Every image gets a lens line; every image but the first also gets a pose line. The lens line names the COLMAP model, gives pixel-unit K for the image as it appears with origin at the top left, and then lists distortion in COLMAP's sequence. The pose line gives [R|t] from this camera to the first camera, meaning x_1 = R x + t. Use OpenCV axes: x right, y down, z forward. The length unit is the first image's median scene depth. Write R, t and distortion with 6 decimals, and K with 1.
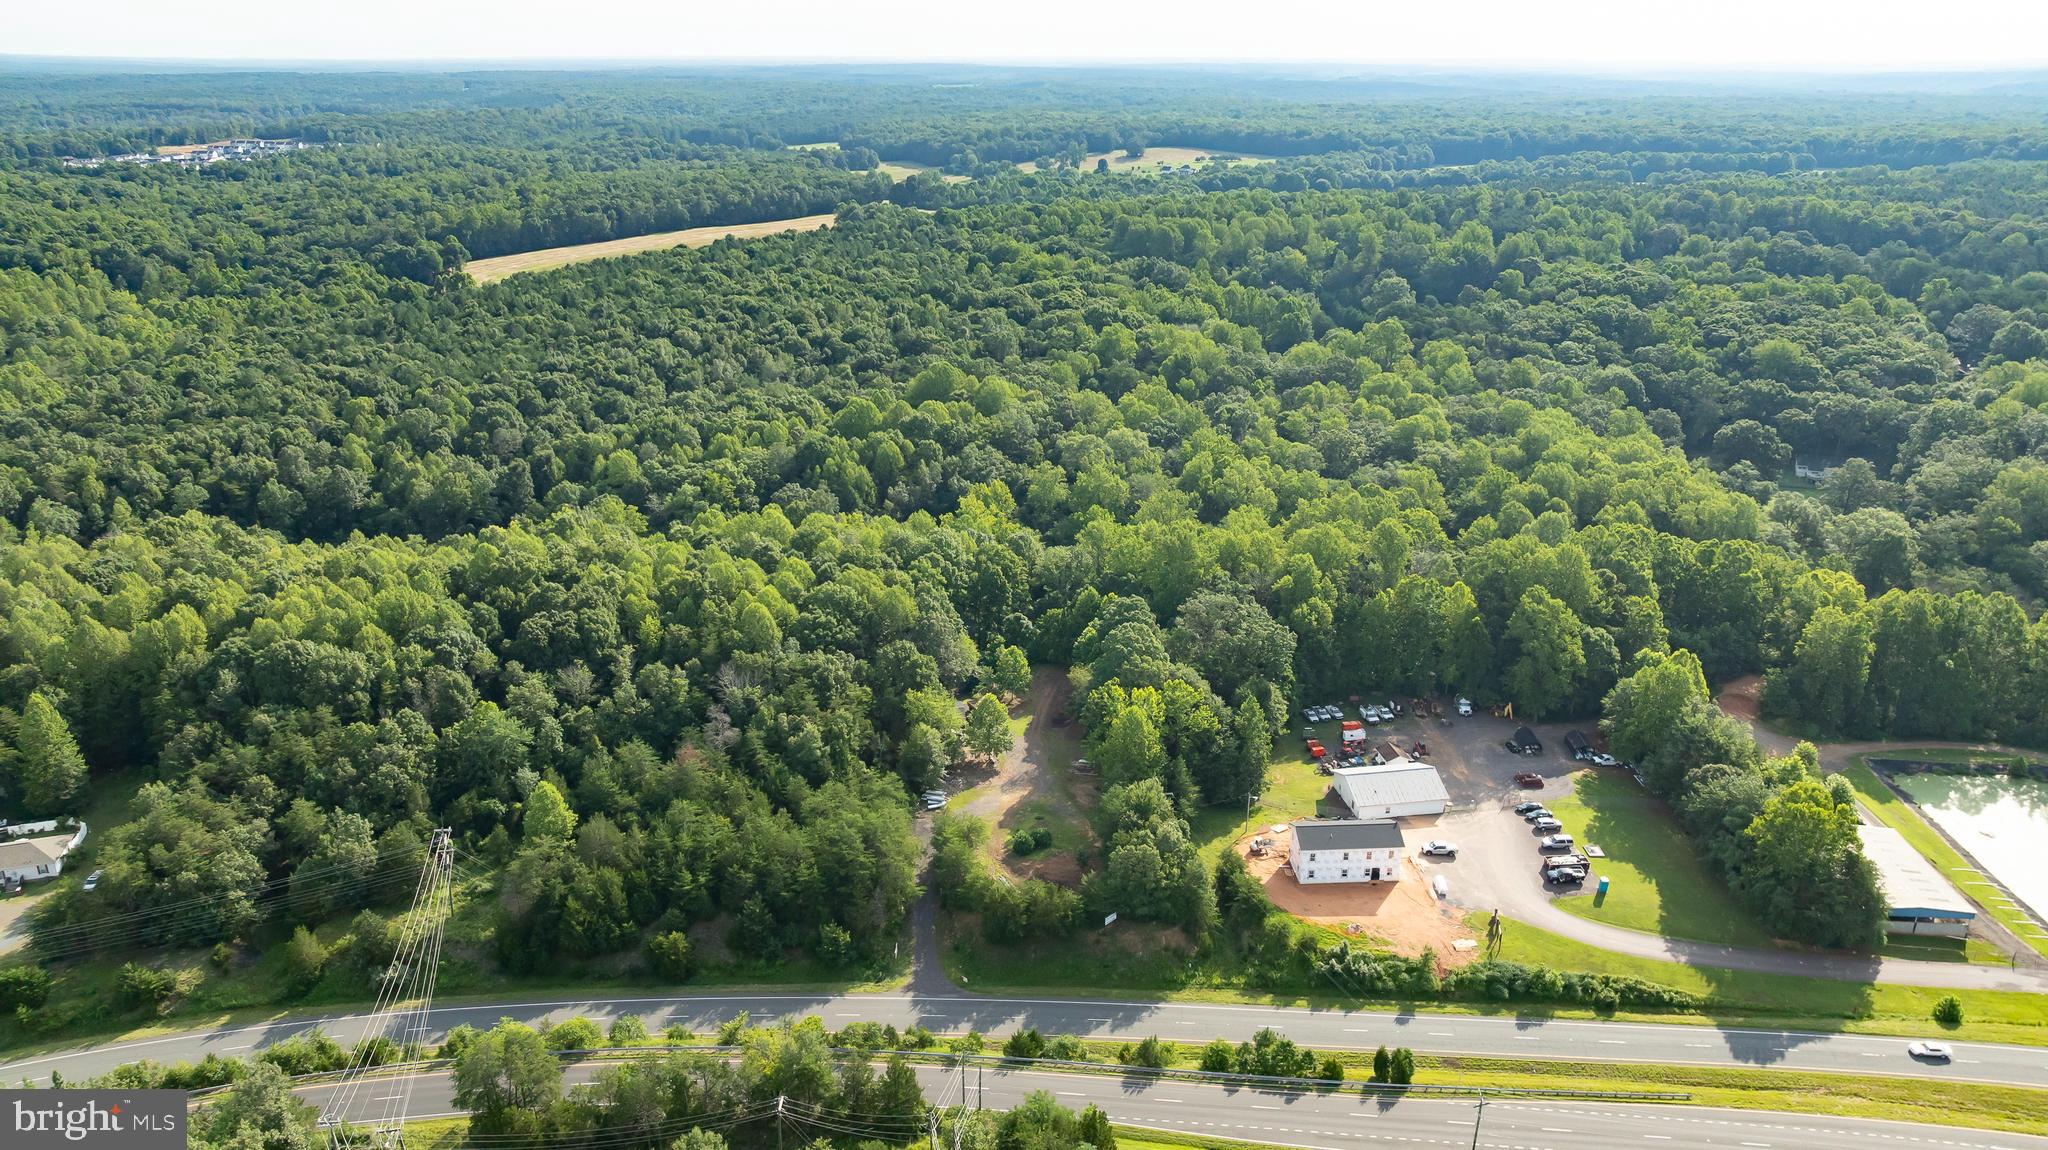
lens RADIAL K [[1459.3, 0, 997.5], [0, 1459.3, 573.9], [0, 0, 1]] dist [-0.022938, 0.001721]
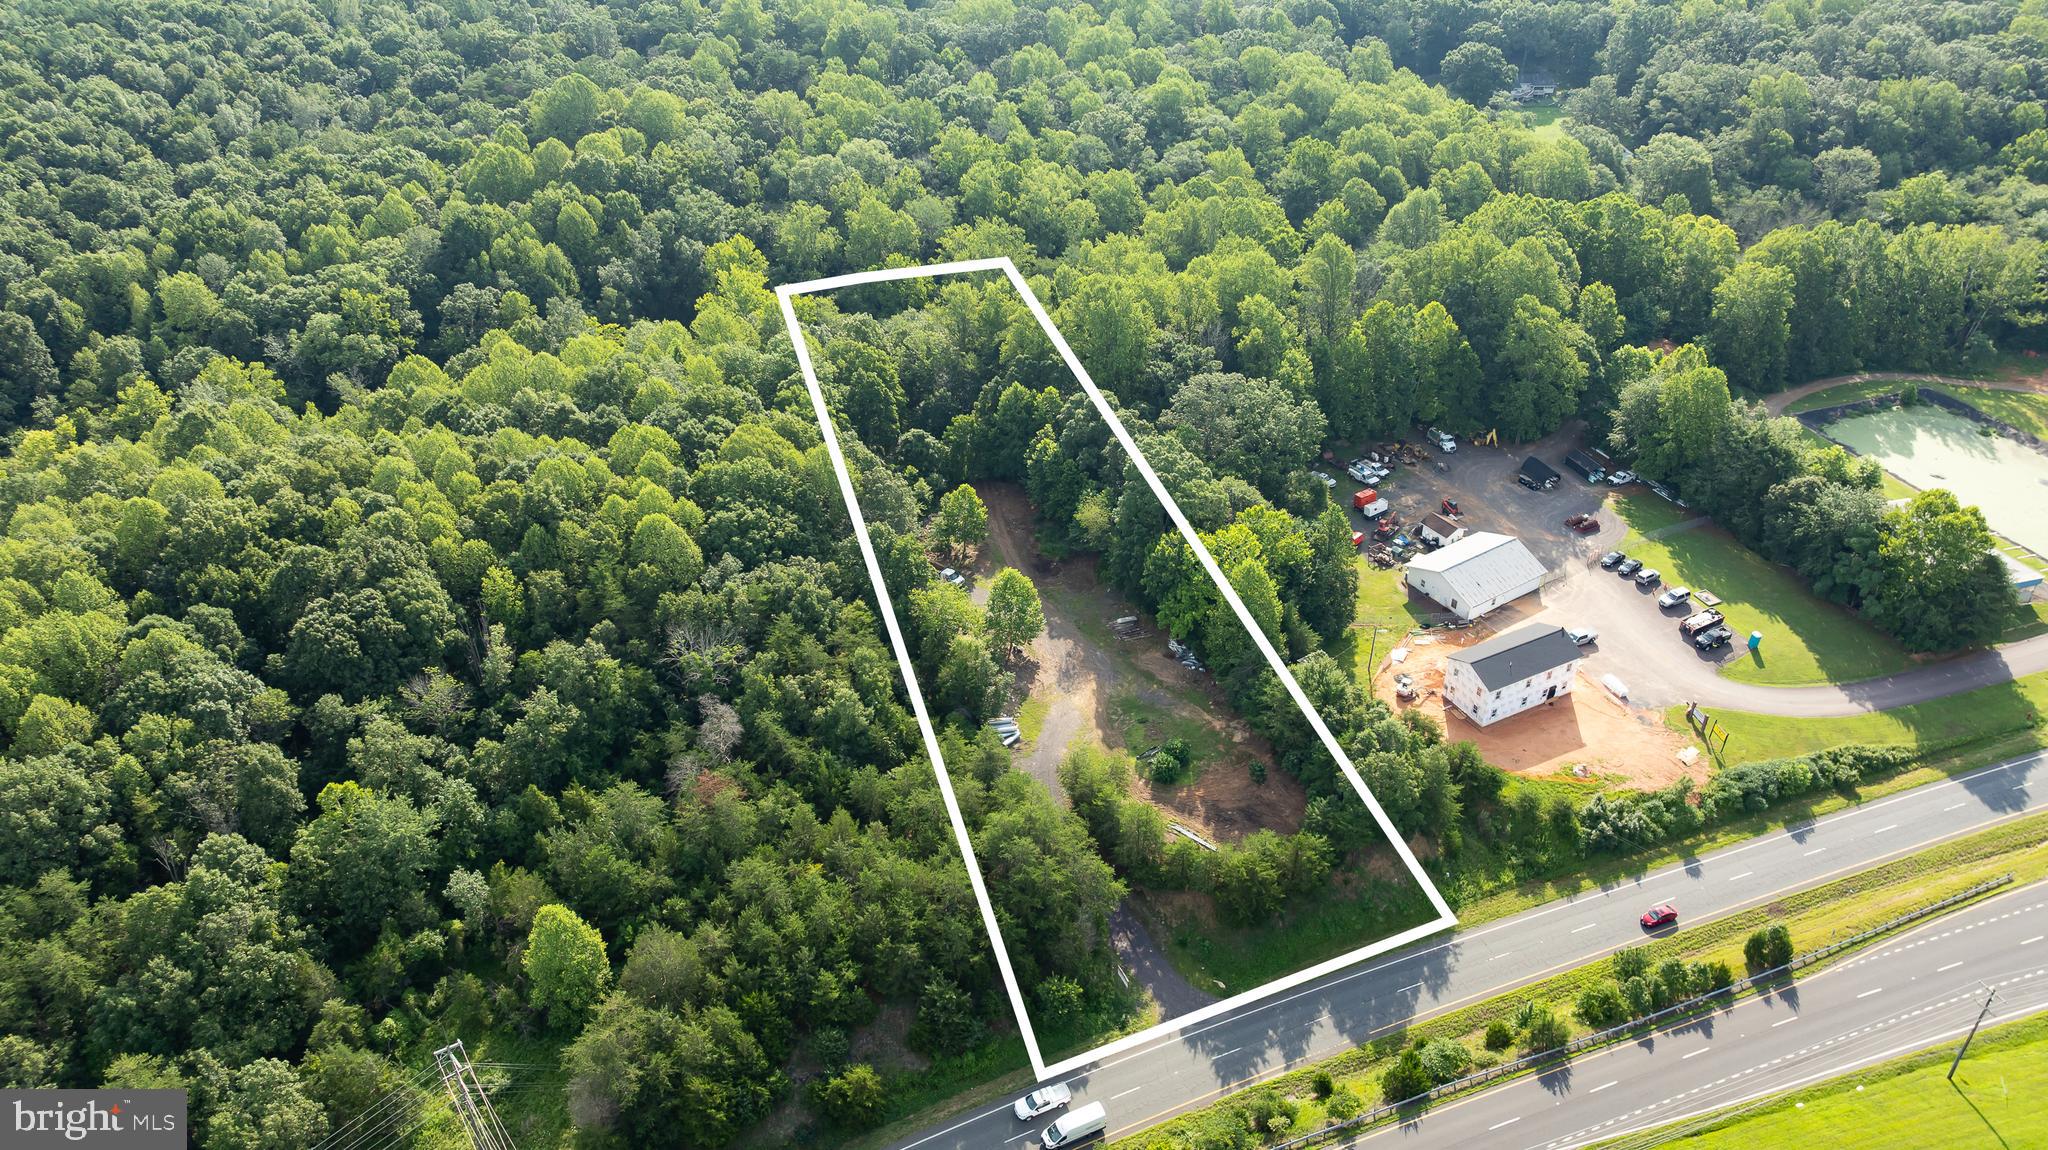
lens RADIAL K [[1459.3, 0, 997.5], [0, 1459.3, 573.9], [0, 0, 1]] dist [-0.022938, 0.001721]
pose [[0.905162, -0.238392, 0.351924, -0.292335], [0.144937, 0.951407, 0.271696, -0.128164], [-0.399593, -0.194922, 0.895729, 0.340063]]
